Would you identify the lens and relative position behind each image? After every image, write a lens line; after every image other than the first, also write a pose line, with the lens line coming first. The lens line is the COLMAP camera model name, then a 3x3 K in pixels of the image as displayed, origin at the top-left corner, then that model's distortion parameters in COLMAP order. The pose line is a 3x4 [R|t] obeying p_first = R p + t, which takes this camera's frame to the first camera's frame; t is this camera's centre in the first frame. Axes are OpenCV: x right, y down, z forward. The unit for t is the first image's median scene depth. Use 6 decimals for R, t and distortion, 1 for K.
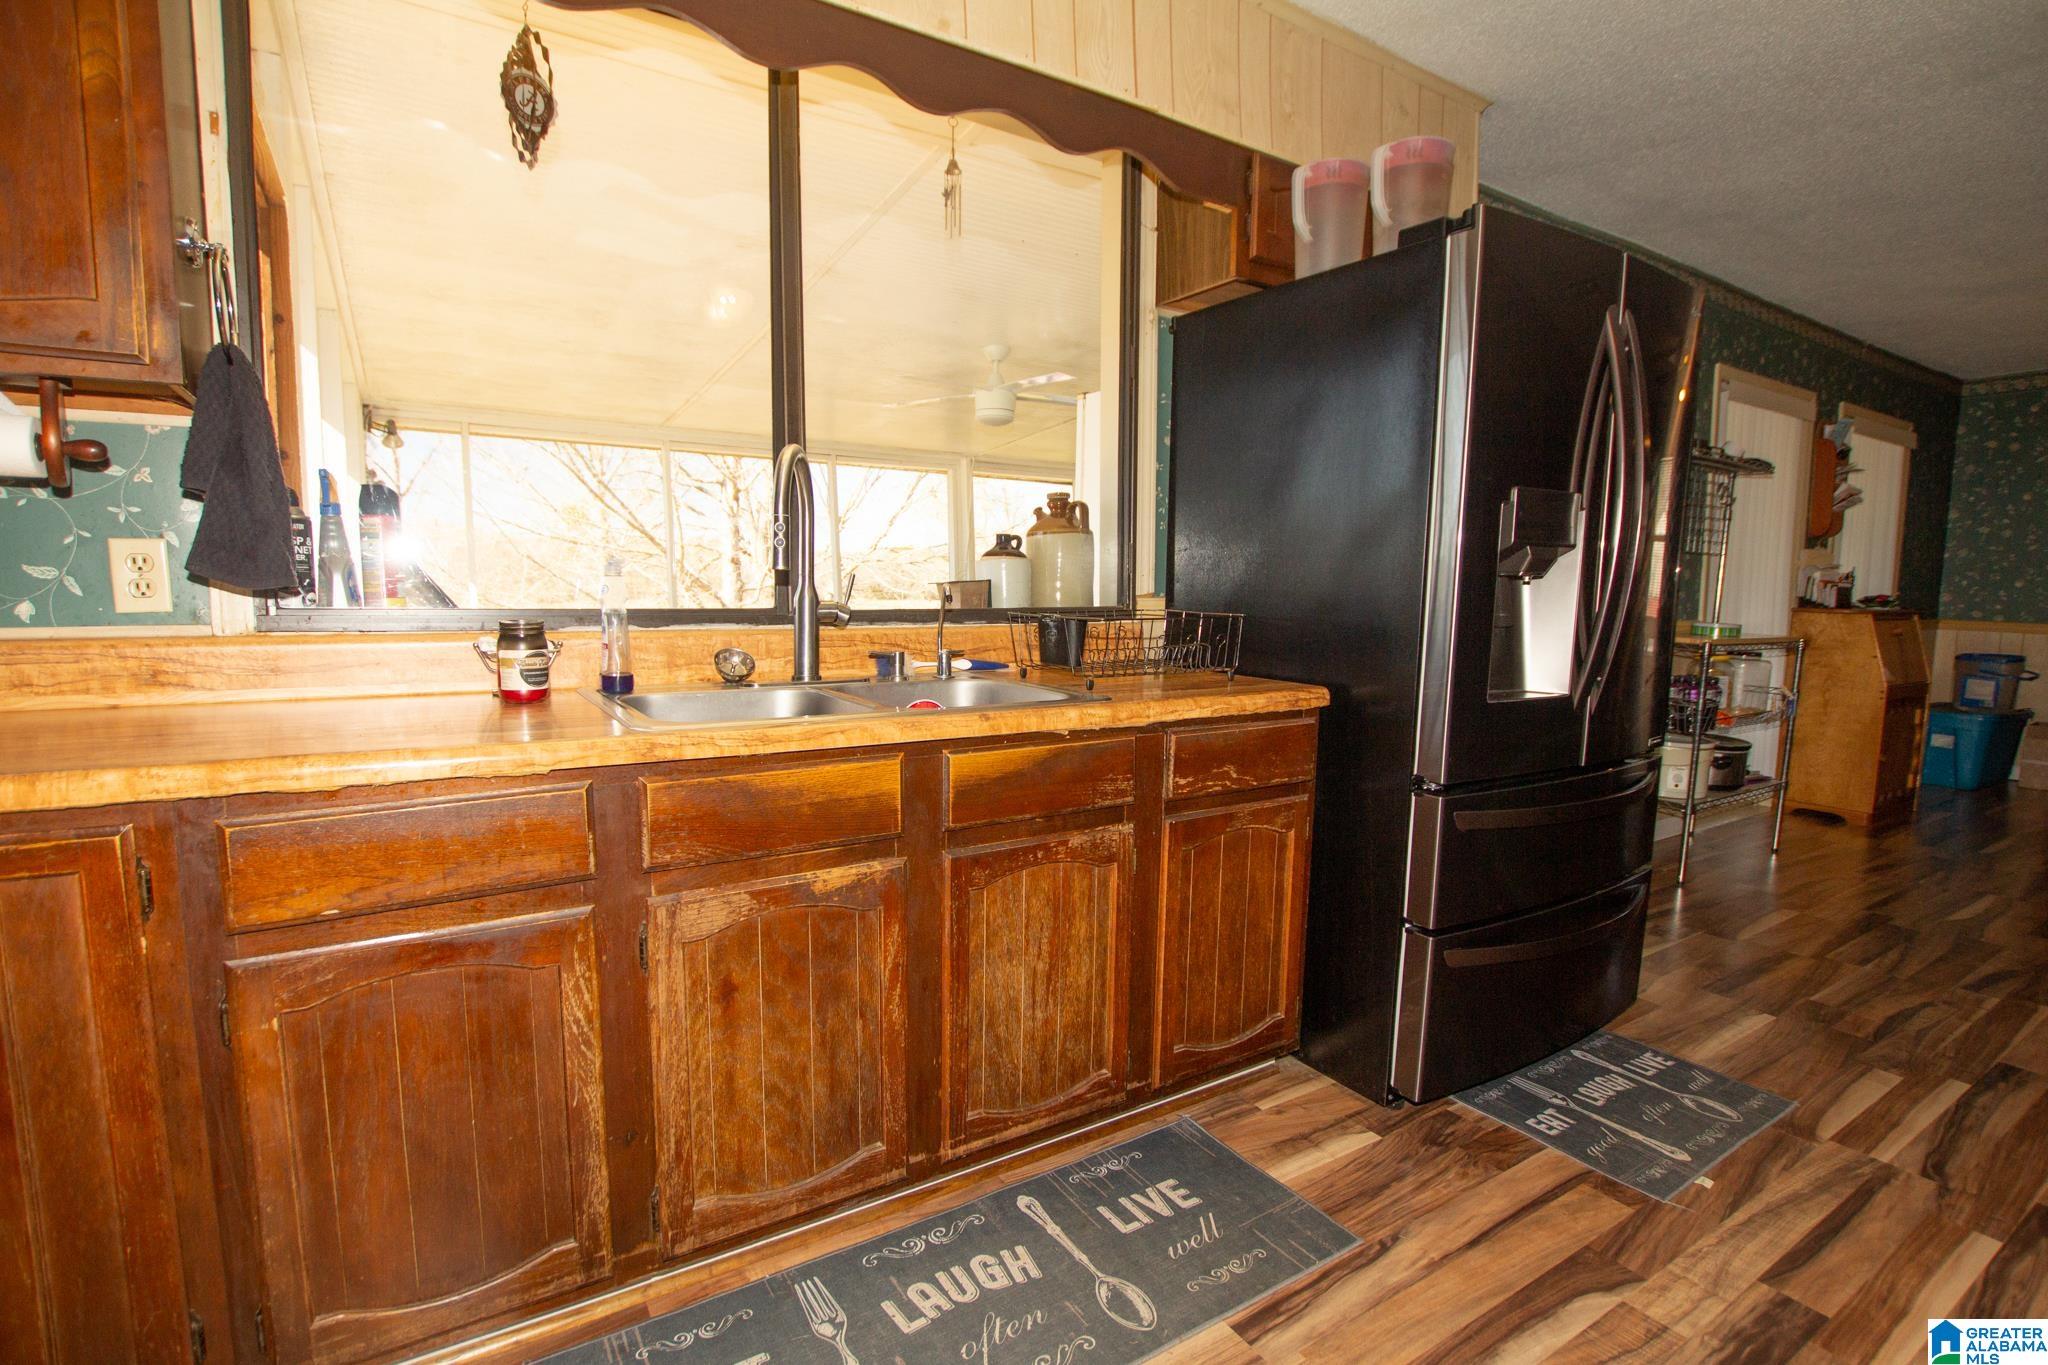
lens RADIAL K [[964.3, 0, 1016.3], [0, 964.3, 694.9], [0, 0, 1]] dist [-0.033605, 0.005966]
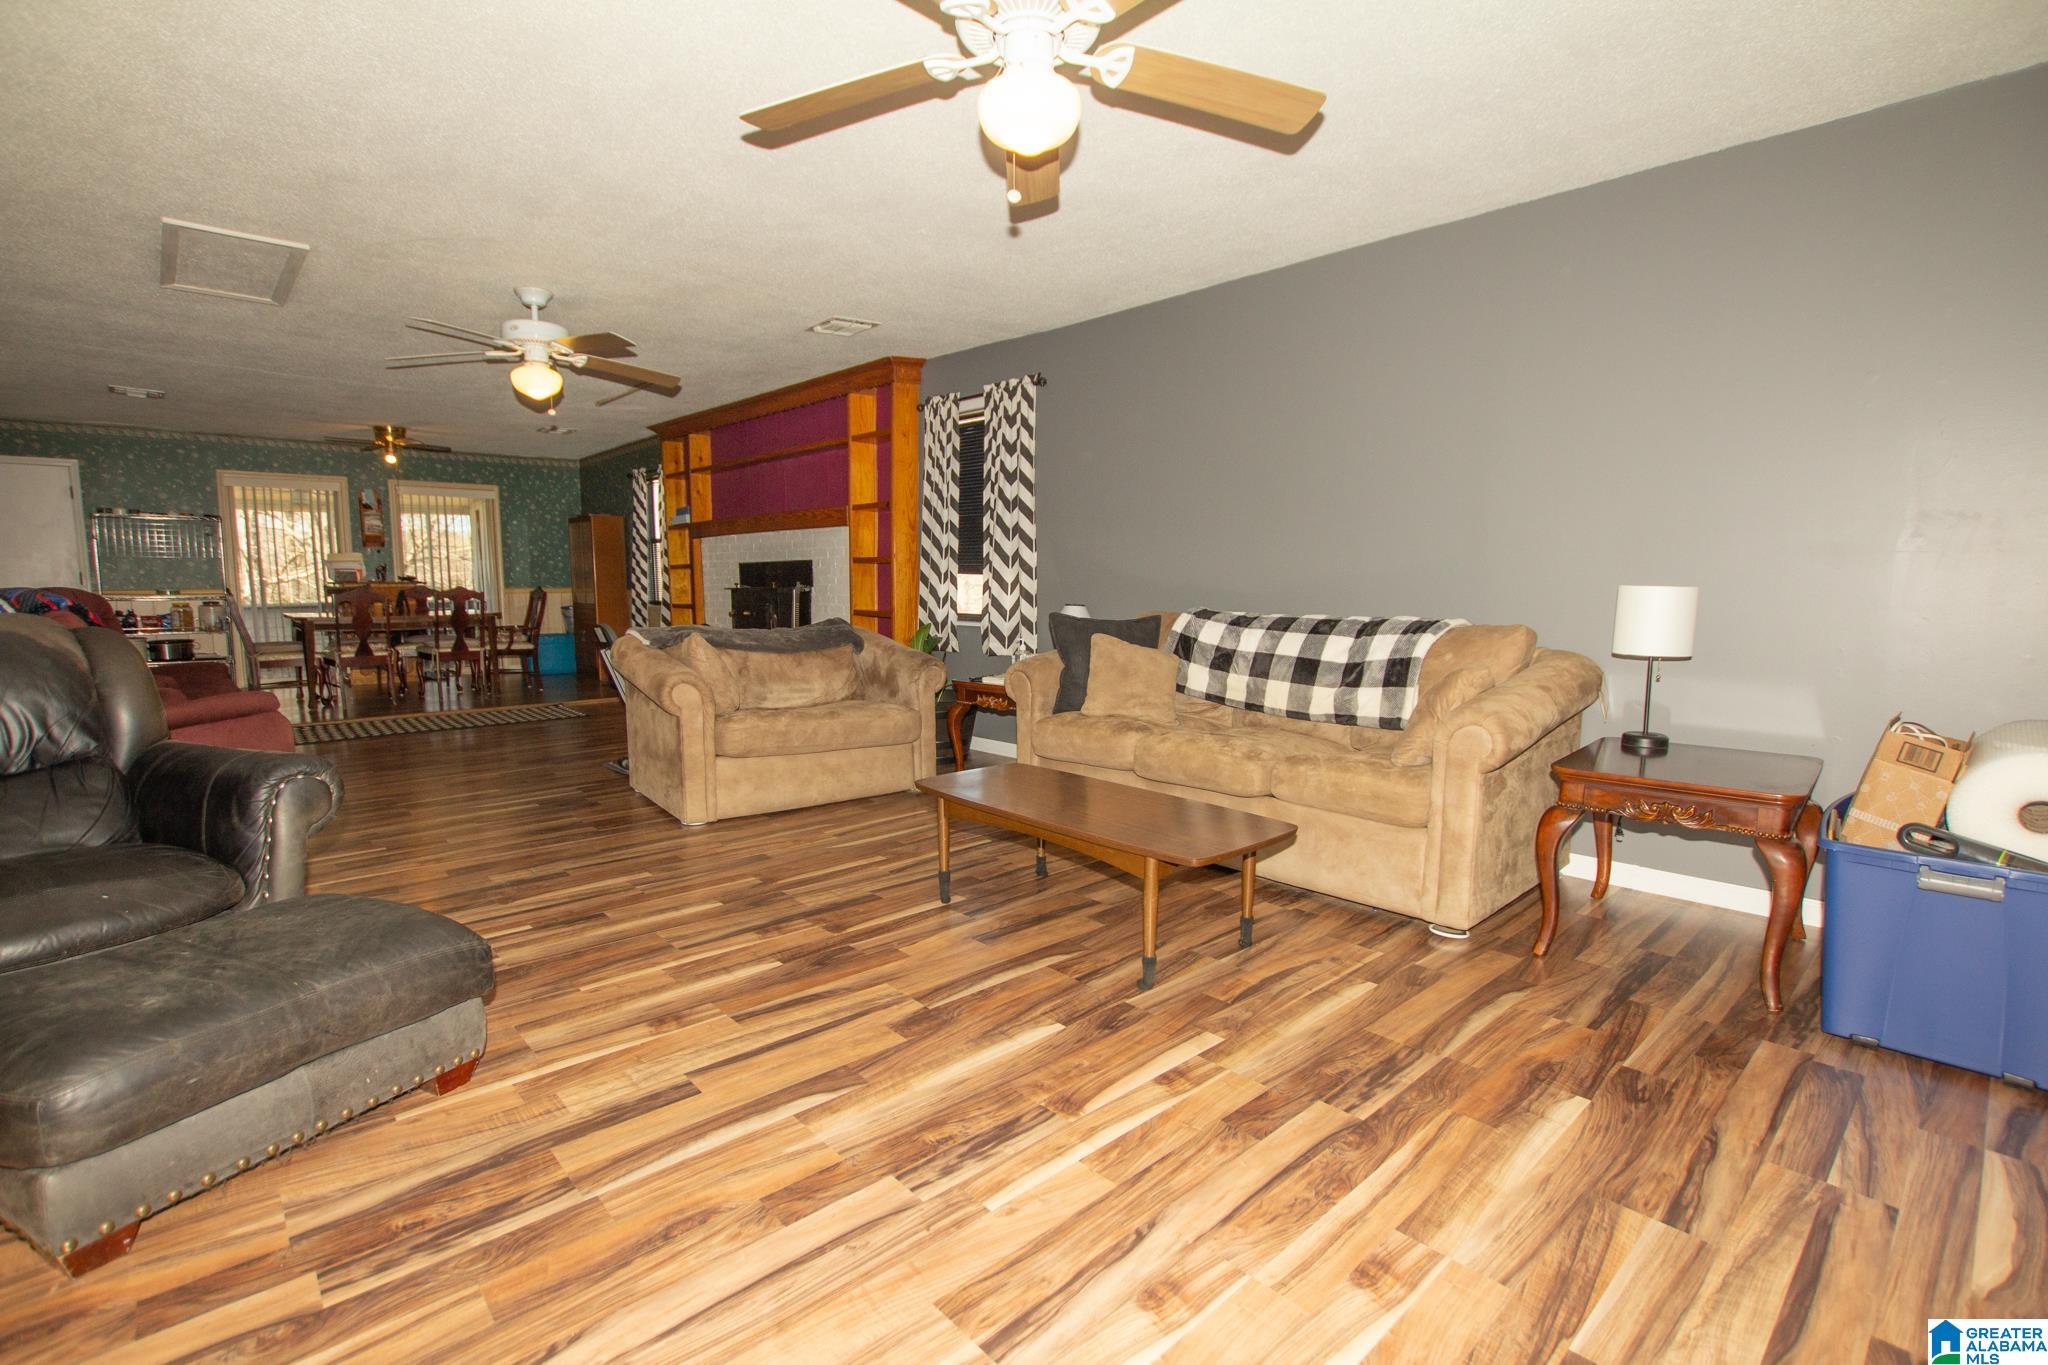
lens RADIAL K [[946.0, 0, 1021.8], [0, 946.0, 692.8], [0, 0, 1]] dist [-0.031461, 0.005099]
pose [[0.983703, -0.030264, 0.177233, 4.737855], [0.029036, 0.999533, 0.009518, 0.419883], [-0.177439, -0.004217, 0.984123, -3.080695]]
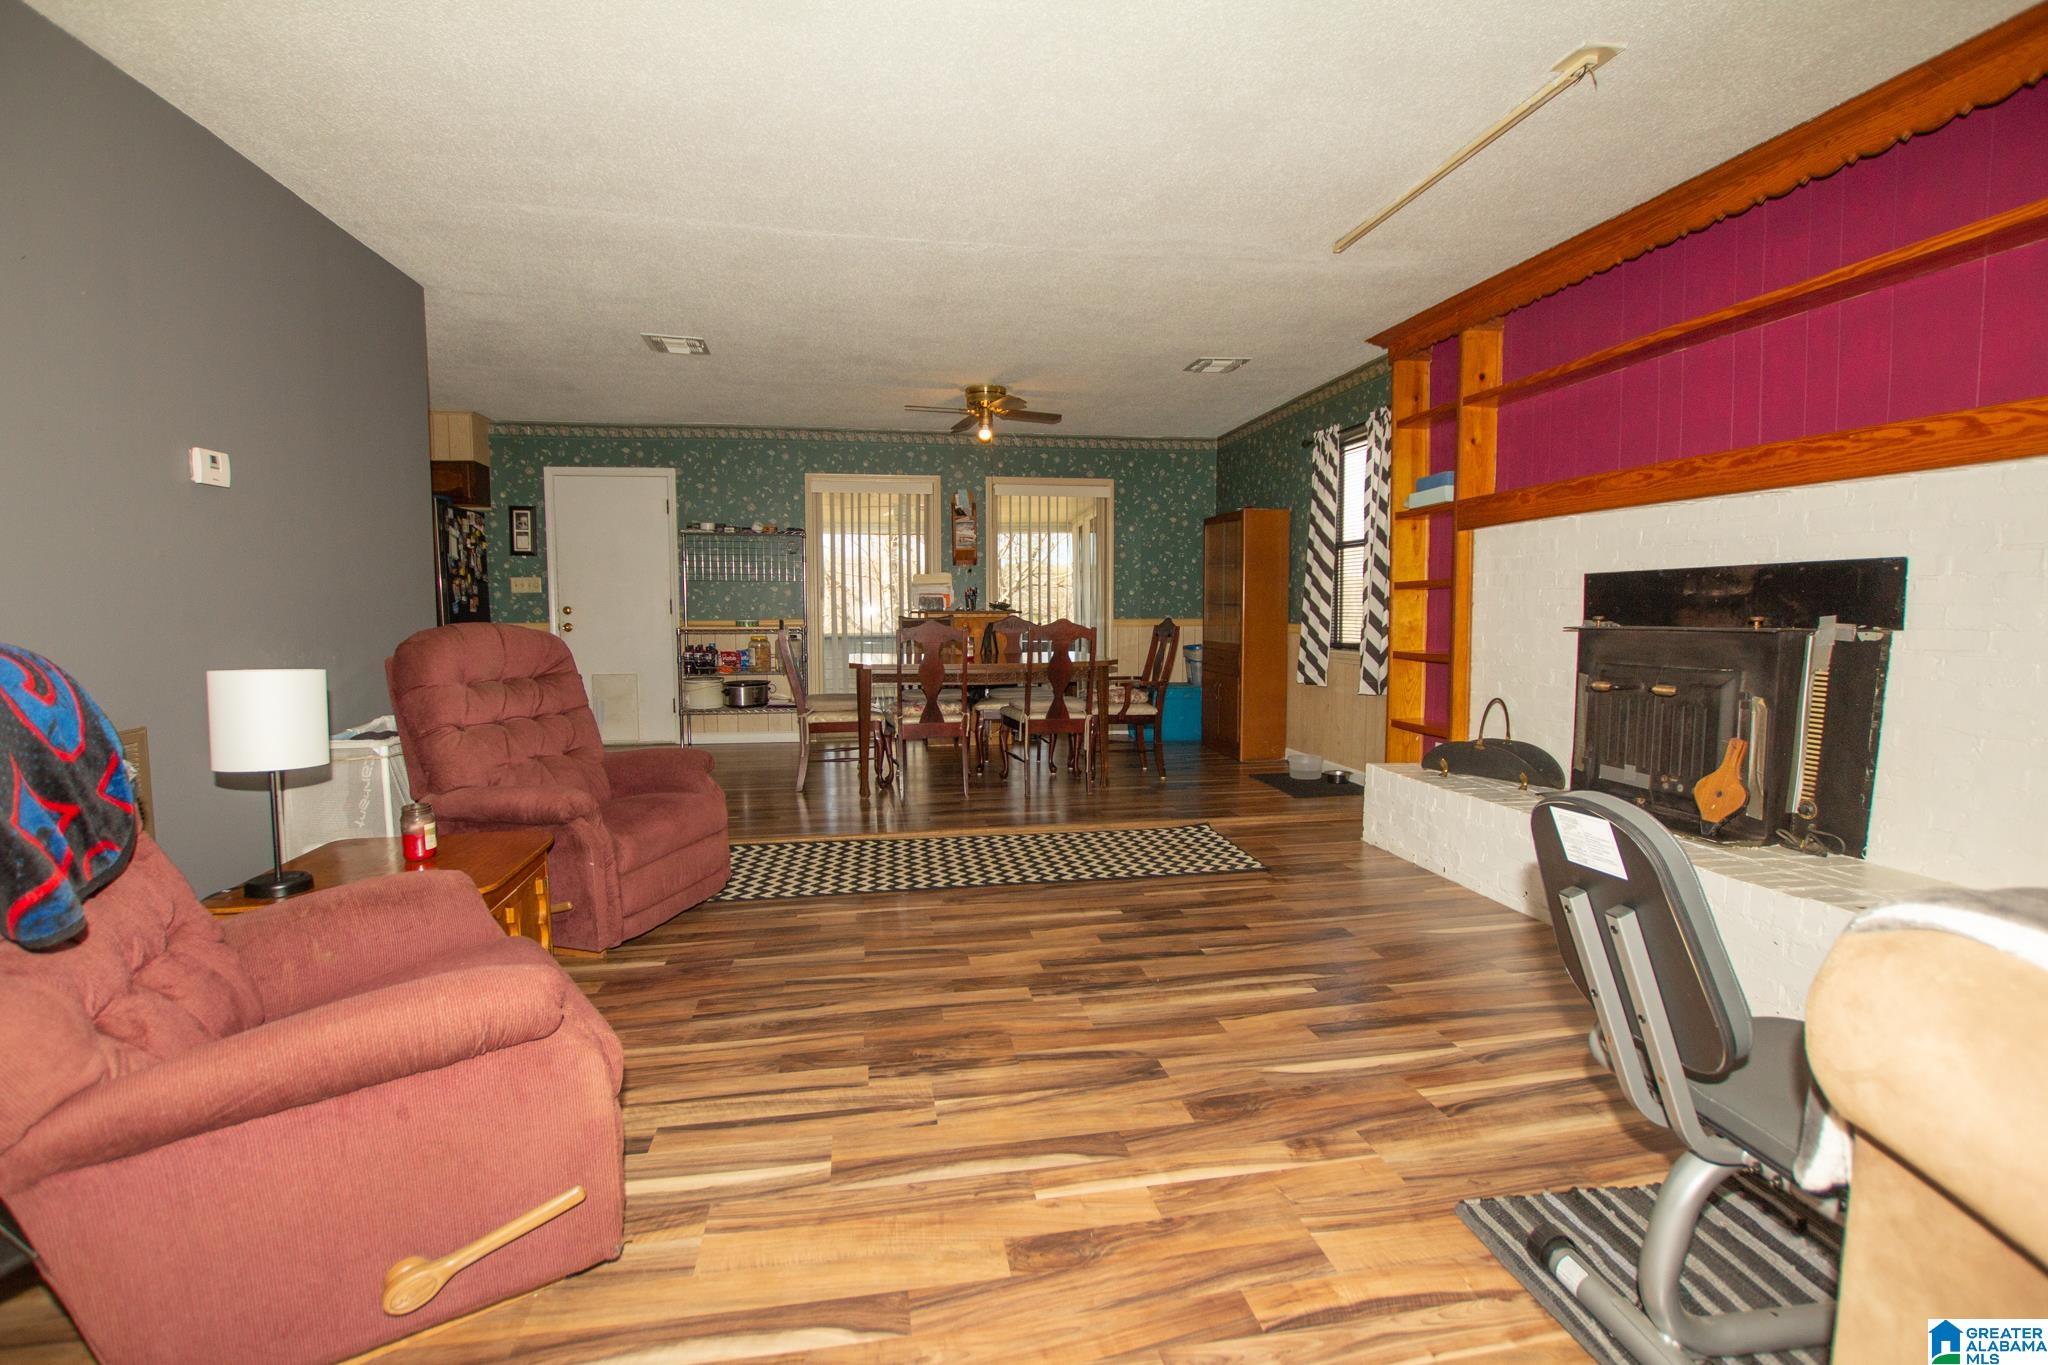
lens RADIAL K [[946.0, 0, 1021.8], [0, 946.0, 692.8], [0, 0, 1]] dist [-0.031461, 0.005099]
pose [[0.924088, 0.020530, -0.381628, 3.927542], [-0.029292, 0.999424, -0.017163, 0.165589], [0.381055, 0.027039, 0.924157, -1.000413]]
